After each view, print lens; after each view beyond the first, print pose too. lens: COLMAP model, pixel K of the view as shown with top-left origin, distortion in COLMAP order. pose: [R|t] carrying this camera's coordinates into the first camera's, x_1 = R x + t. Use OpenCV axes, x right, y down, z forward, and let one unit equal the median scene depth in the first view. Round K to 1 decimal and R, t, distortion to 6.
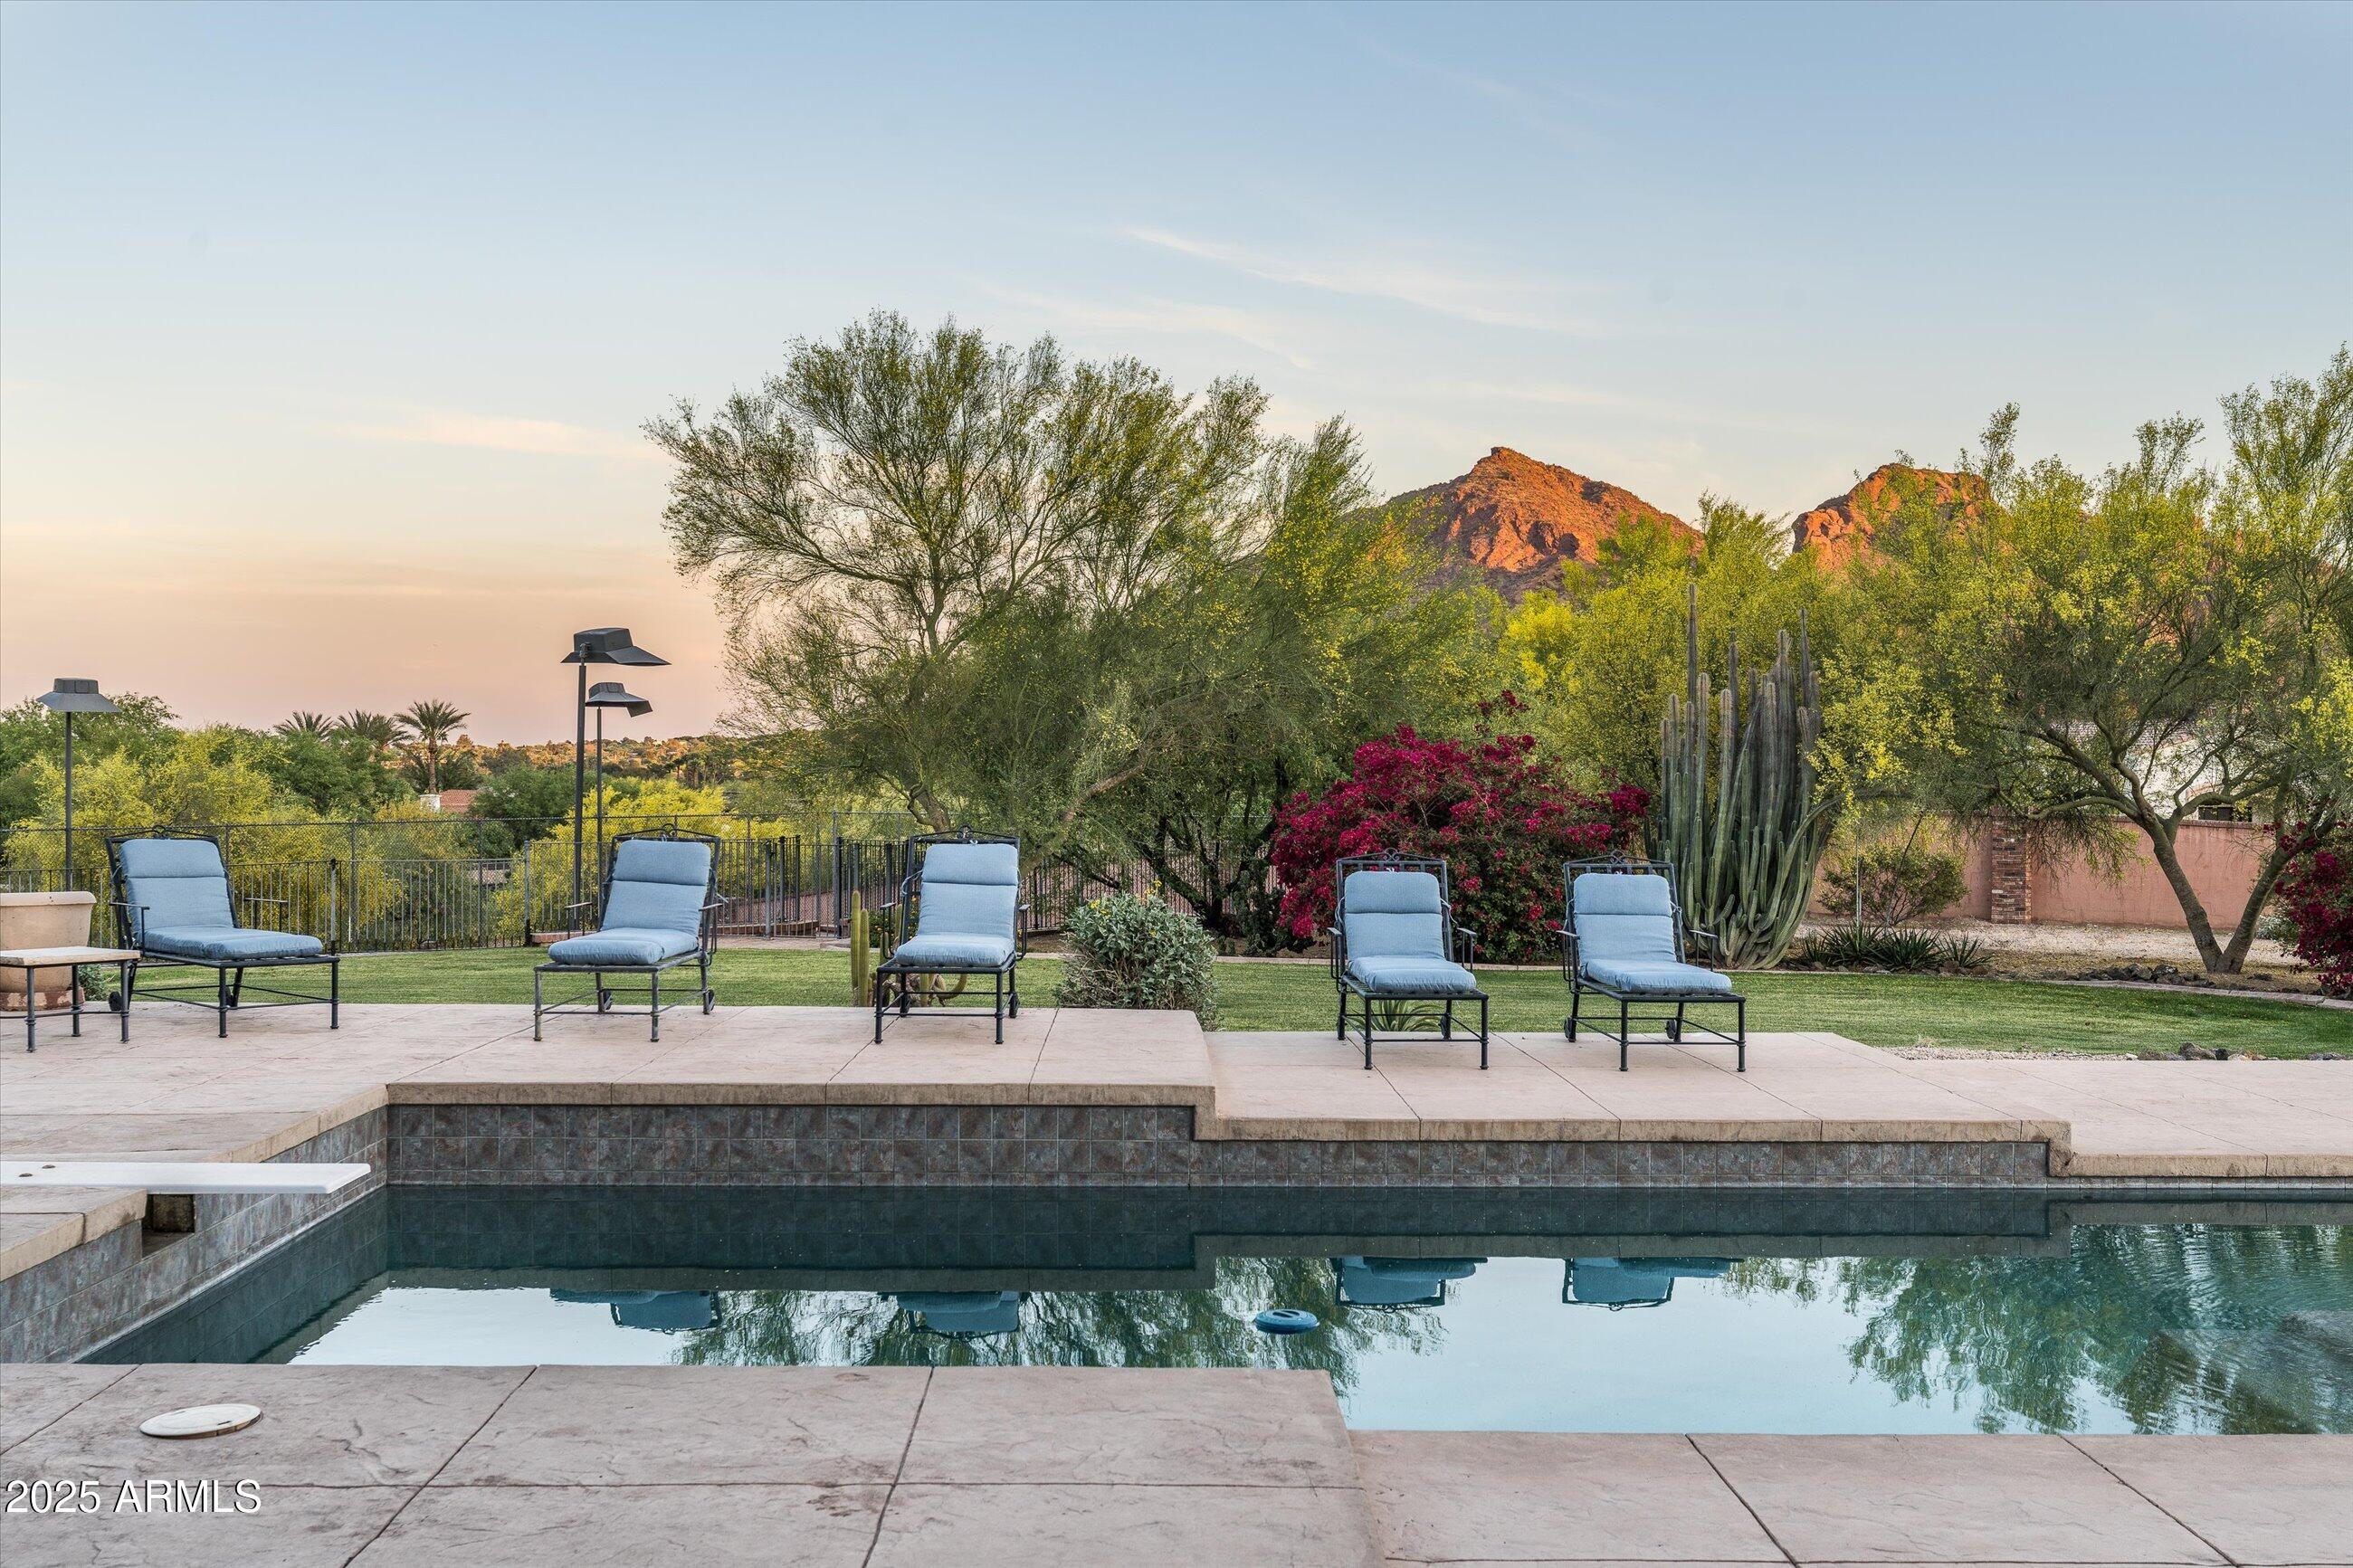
lens RADIAL K [[2202.2, 0, 1176.5], [0, 2202.2, 784.0], [0, 0, 1]] dist [0.081228, 0.000666]
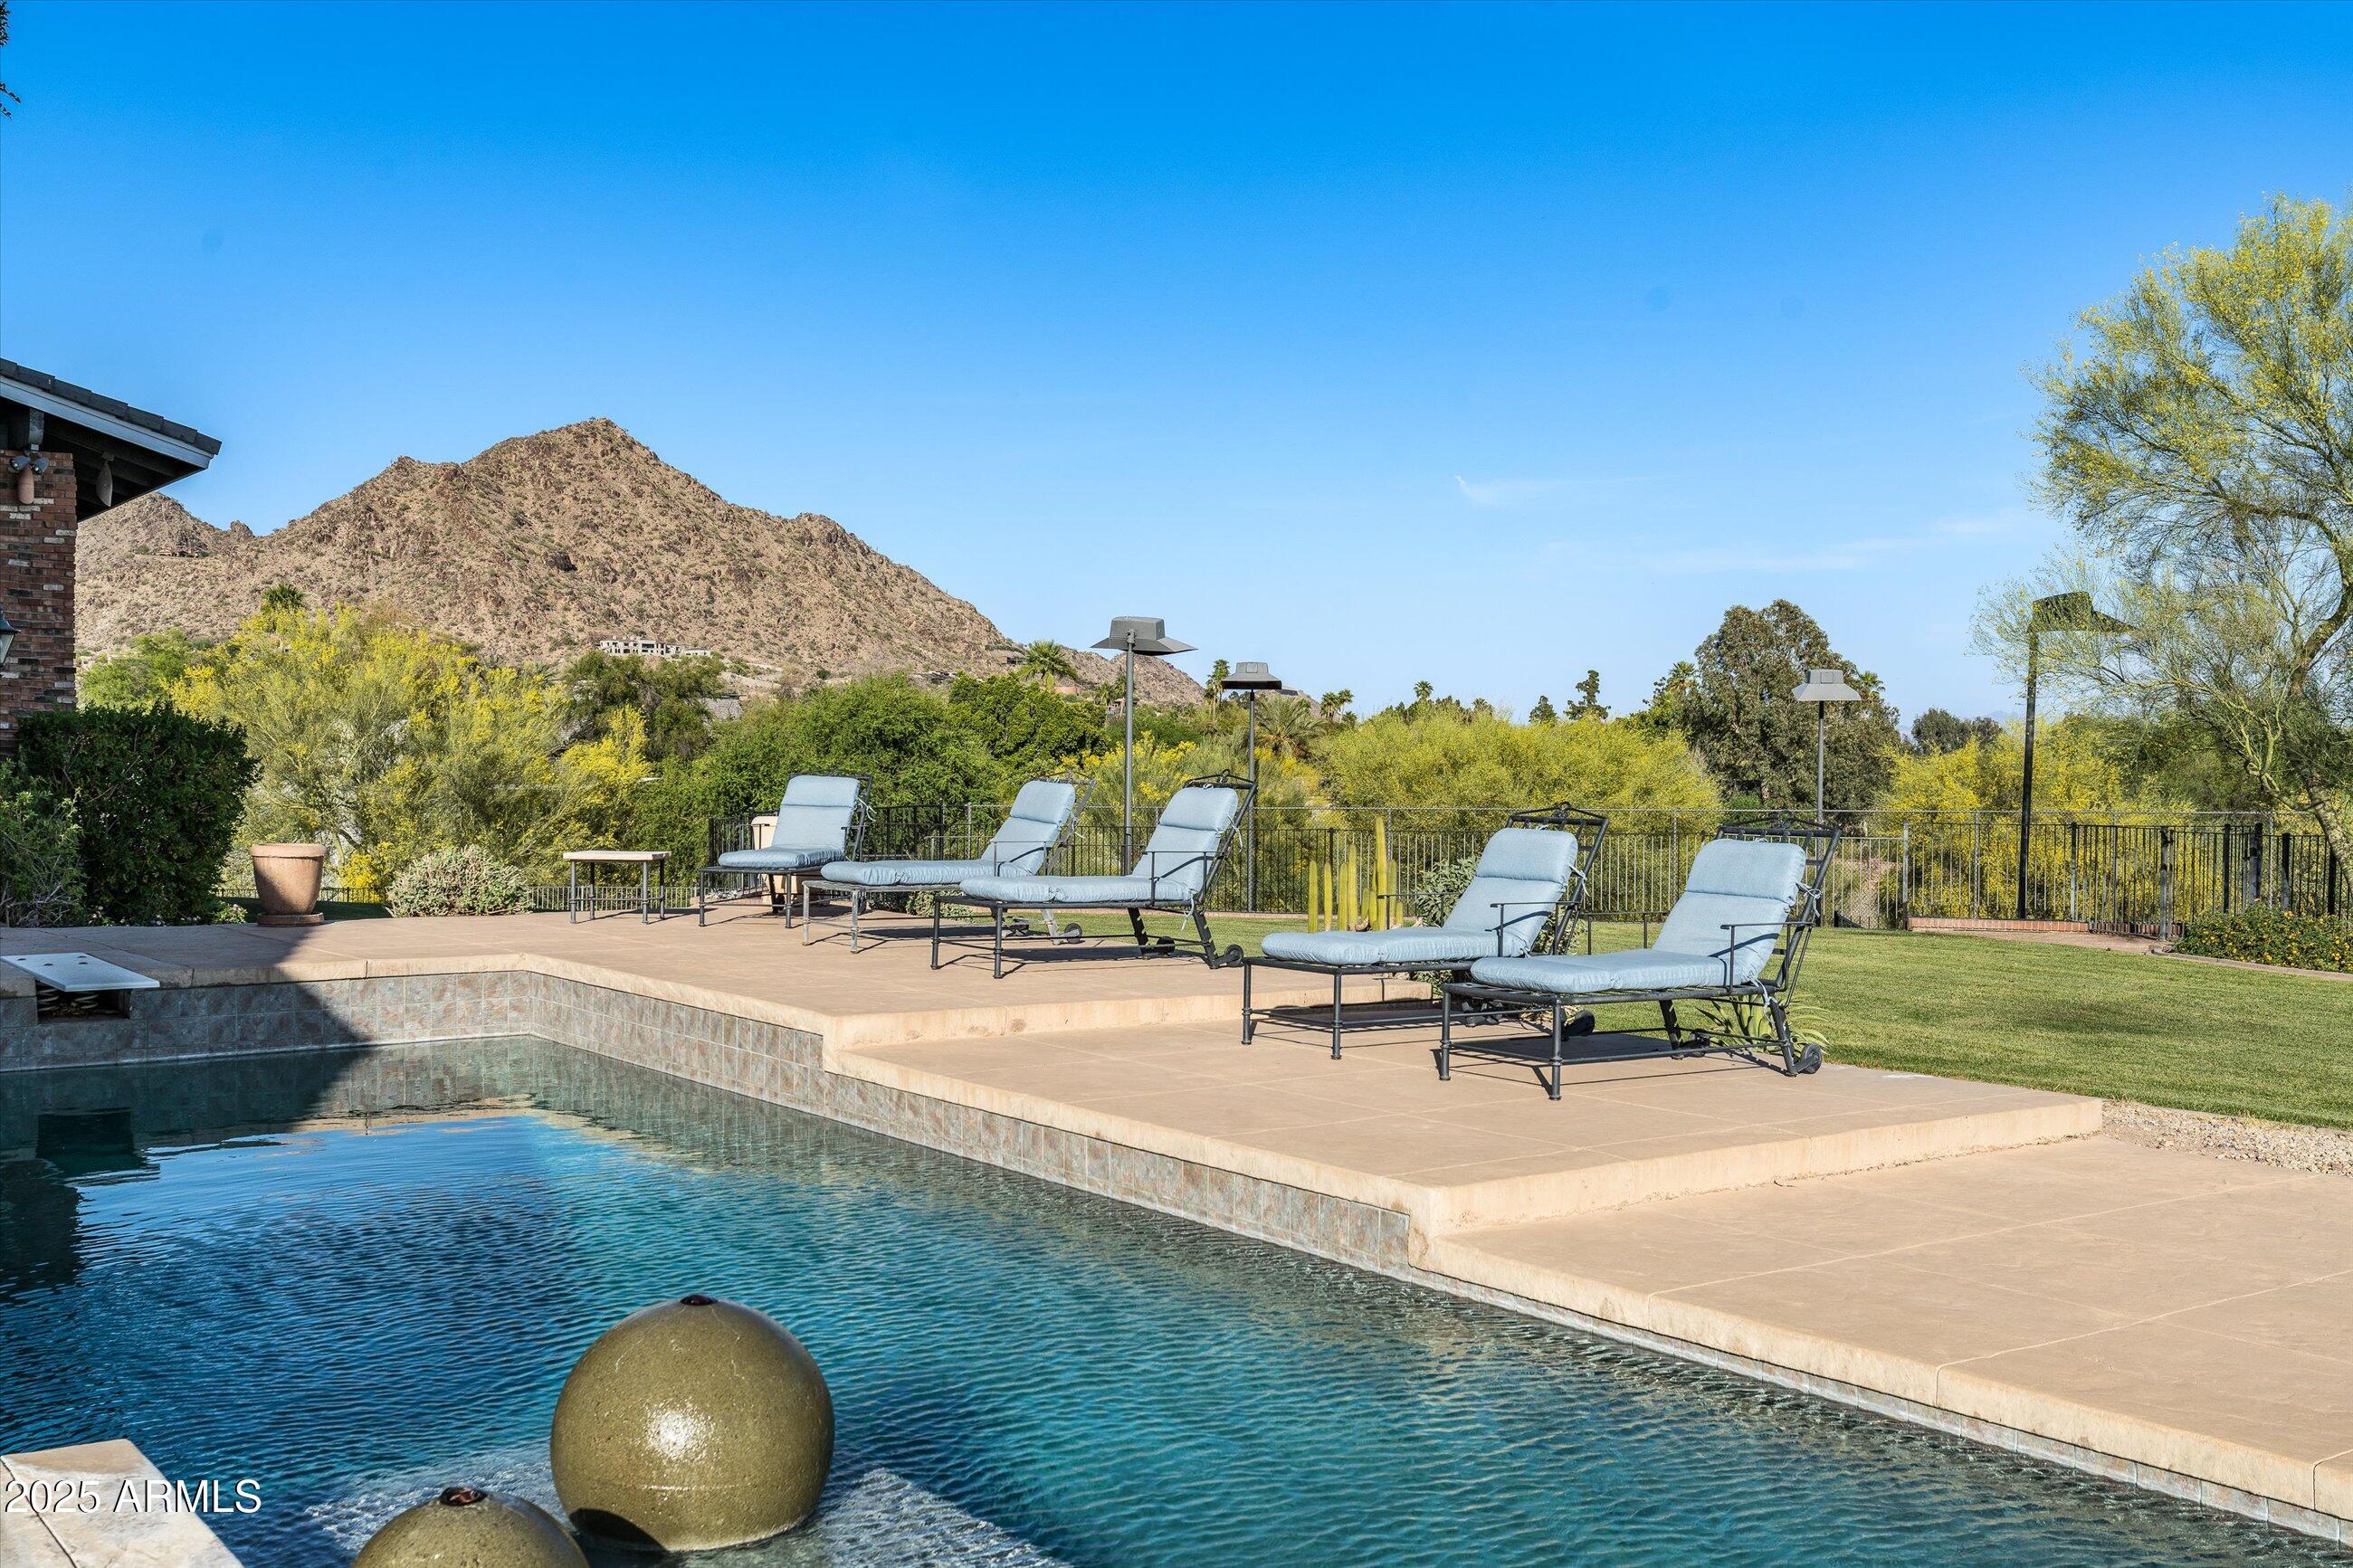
lens RADIAL K [[2202.2, 0, 1176.5], [0, 2202.2, 784.0], [0, 0, 1]] dist [0.081228, 0.000666]
pose [[0.571612, 0.008338, -0.820482, 0.905569], [-0.008637, 0.999954, 0.004144, 0.026394], [0.820479, 0.004718, 0.571657, 0.554804]]
